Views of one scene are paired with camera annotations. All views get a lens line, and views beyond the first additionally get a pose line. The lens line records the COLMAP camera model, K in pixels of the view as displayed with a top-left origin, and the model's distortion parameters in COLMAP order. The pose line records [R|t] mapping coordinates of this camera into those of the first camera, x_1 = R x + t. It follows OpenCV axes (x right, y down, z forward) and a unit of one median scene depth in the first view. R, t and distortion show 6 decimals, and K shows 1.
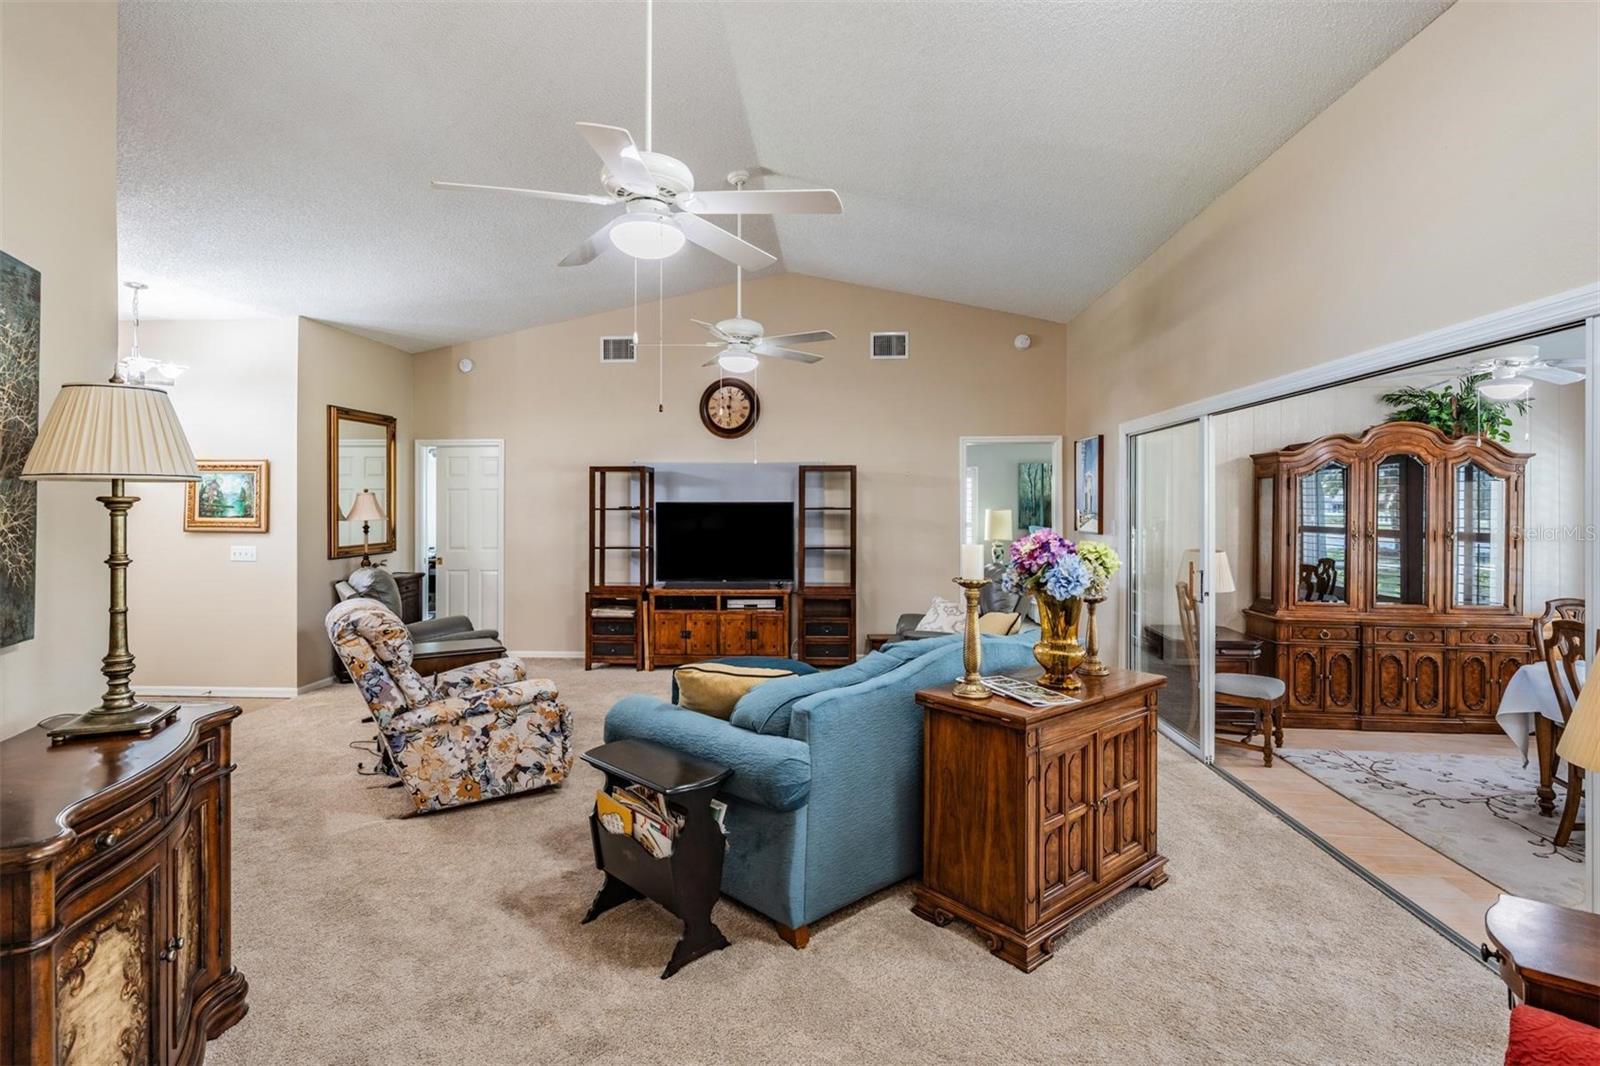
lens RADIAL K [[803.8, 0, 793.6], [0, 803.8, 502.1], [0, 0, 1]] dist [0.002244, 0.000252]
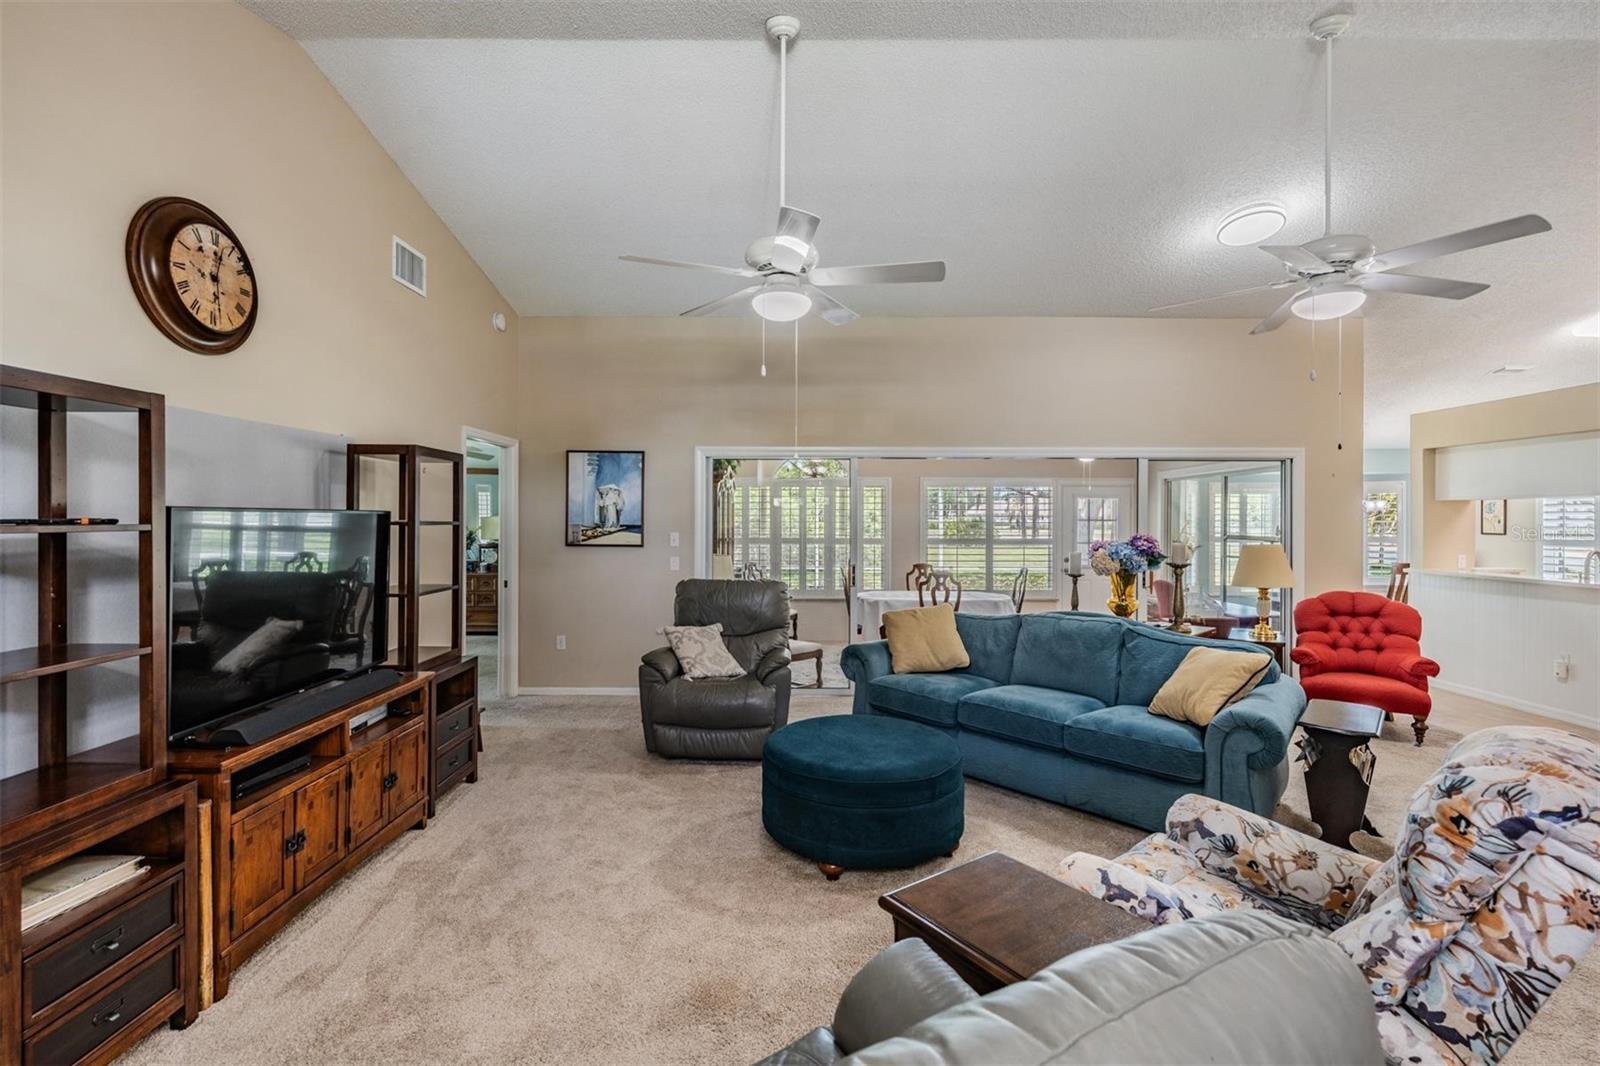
lens RADIAL K [[711.9, 0, 793.0], [0, 711.9, 521.1], [0, 0, 1]] dist [0.000180, 0.000062]
pose [[-0.050700, -0.001719, 0.998712, -0.602033], [-0.005590, 0.999983, 0.001437, 0.005790], [-0.998698, -0.005510, -0.050709, 0.941937]]
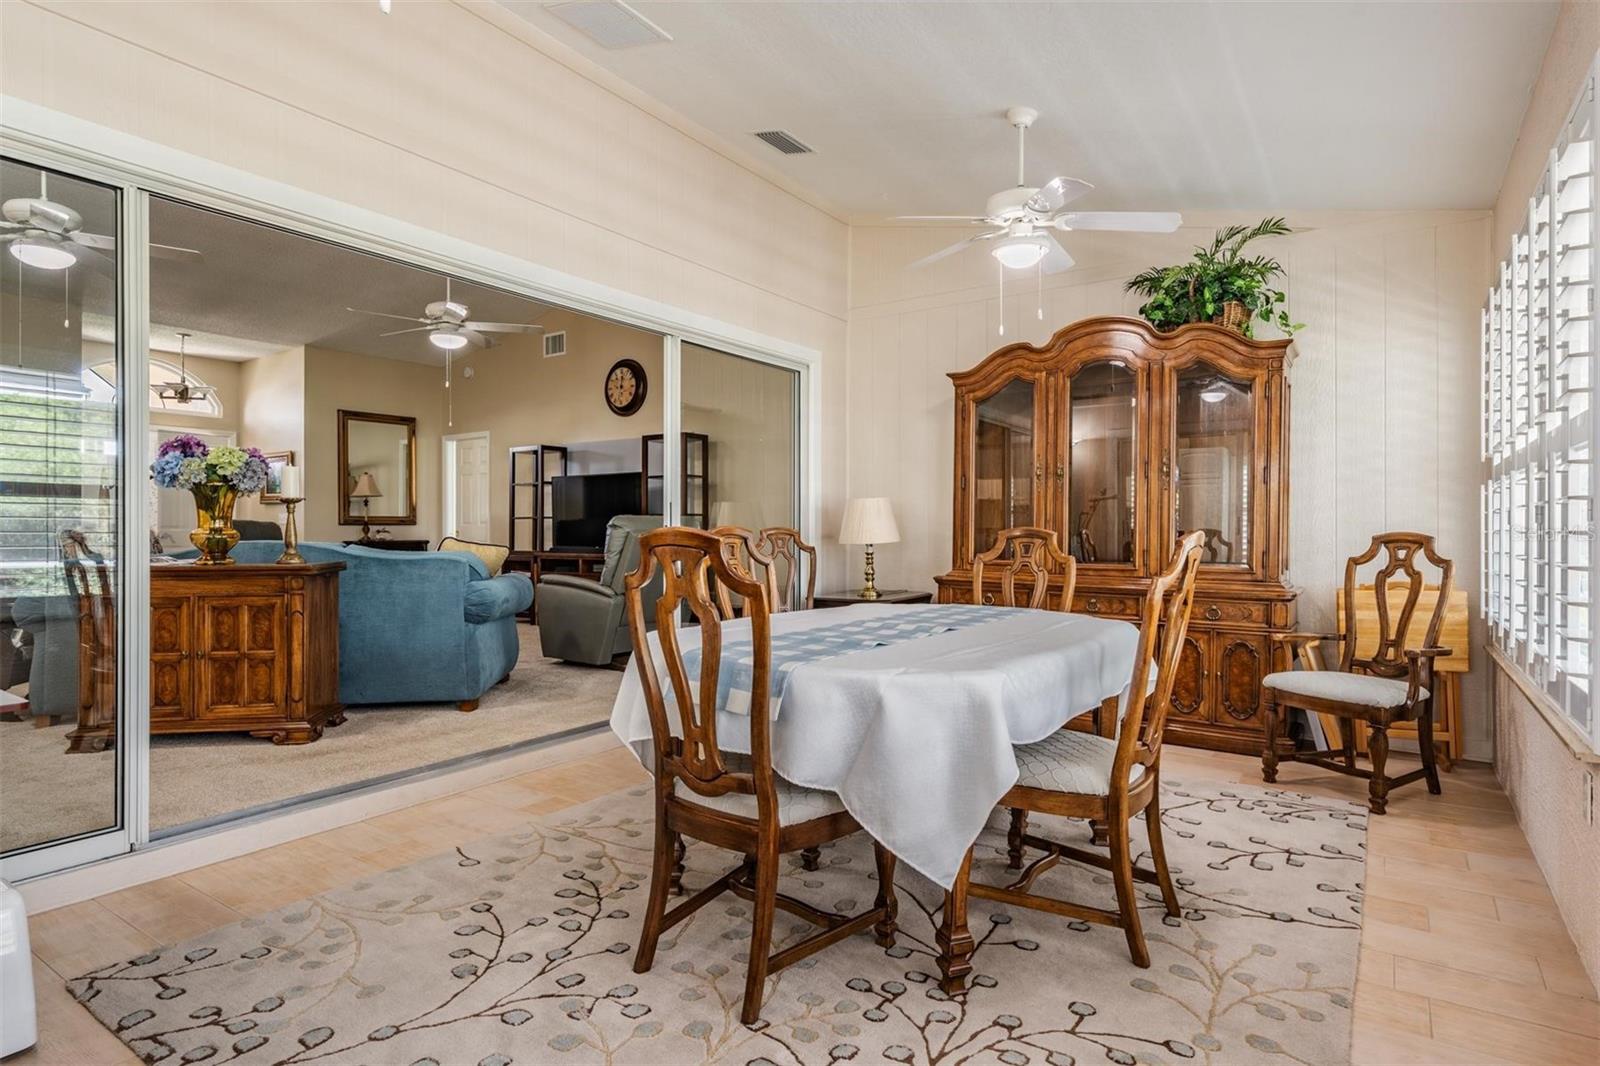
lens RADIAL K [[844.0, 0, 800.0], [0, 844.0, 533.0], [0, 0, 1]] dist [0.010273, 0.000005]
pose [[0.862897, -0.001242, -0.505379, 0.910470], [0.006667, 0.999938, 0.008926, 0.089909], [0.505337, -0.011071, 0.862851, 0.187349]]
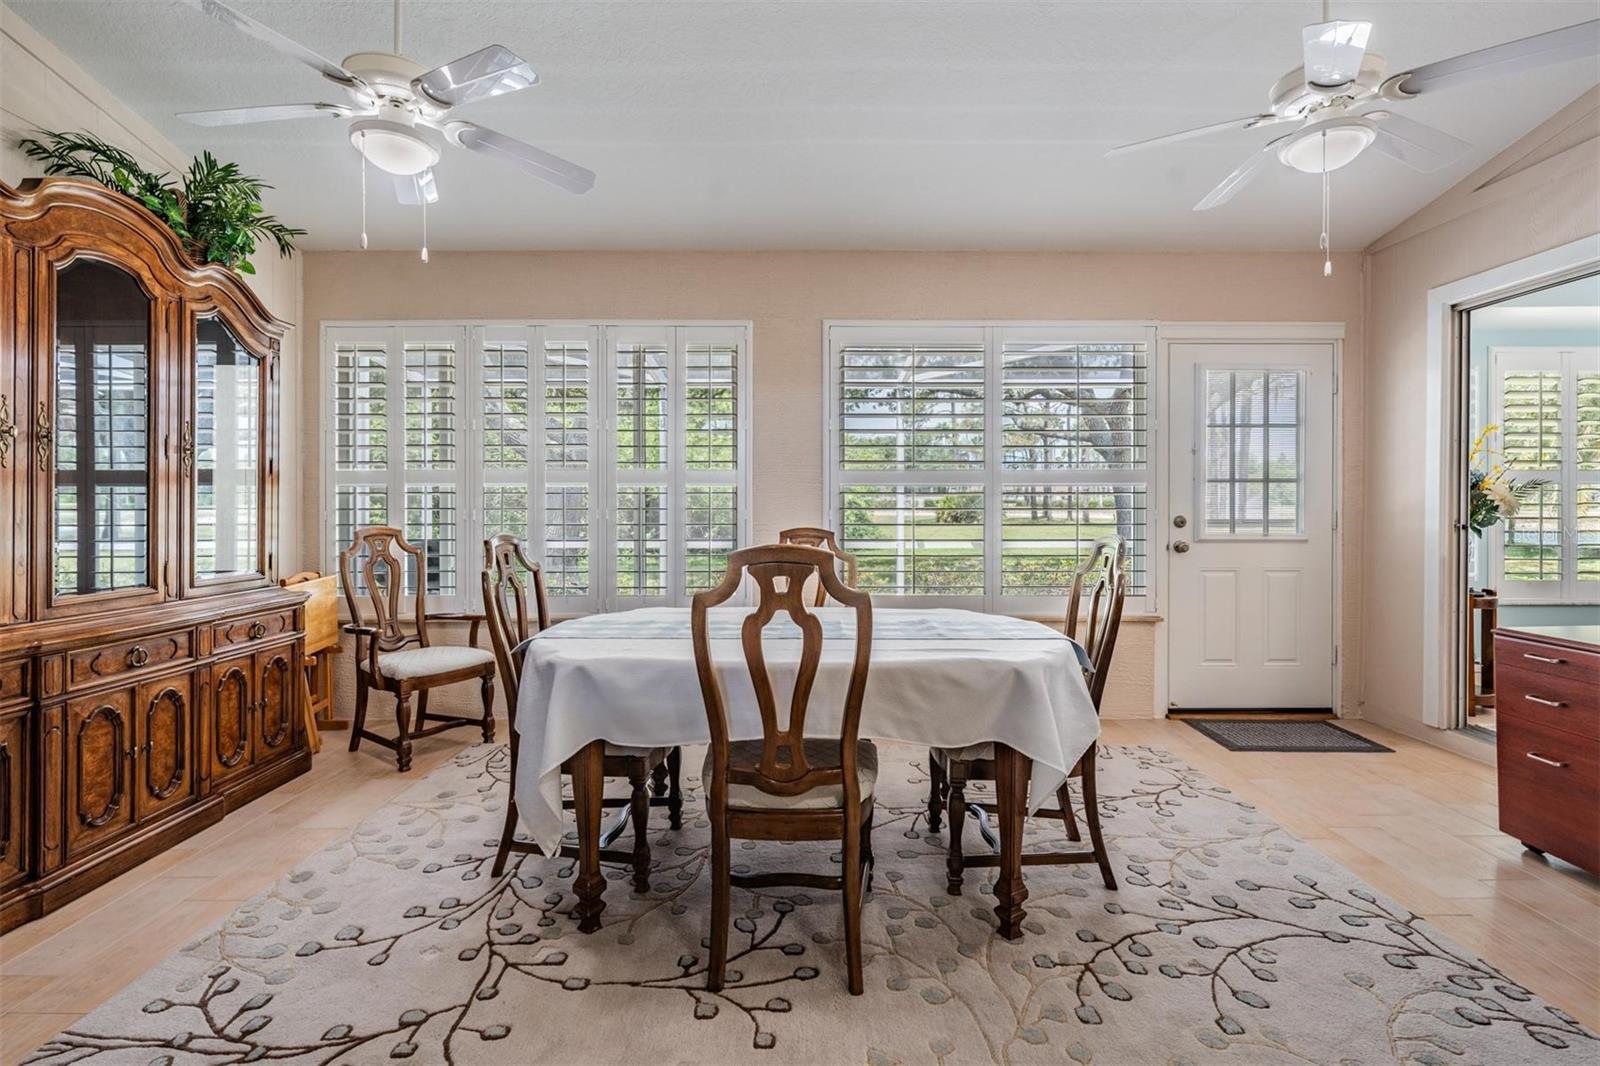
lens RADIAL K [[761.4, 0, 797.5], [0, 761.4, 500.5], [0, 0, 1]] dist [0.000191, -0.000245]
pose [[-0.064260, -0.000752, 0.997933, 0.299710], [-0.004673, 0.999989, 0.000453, 0.074033], [-0.997922, -0.004634, -0.064263, 0.638864]]
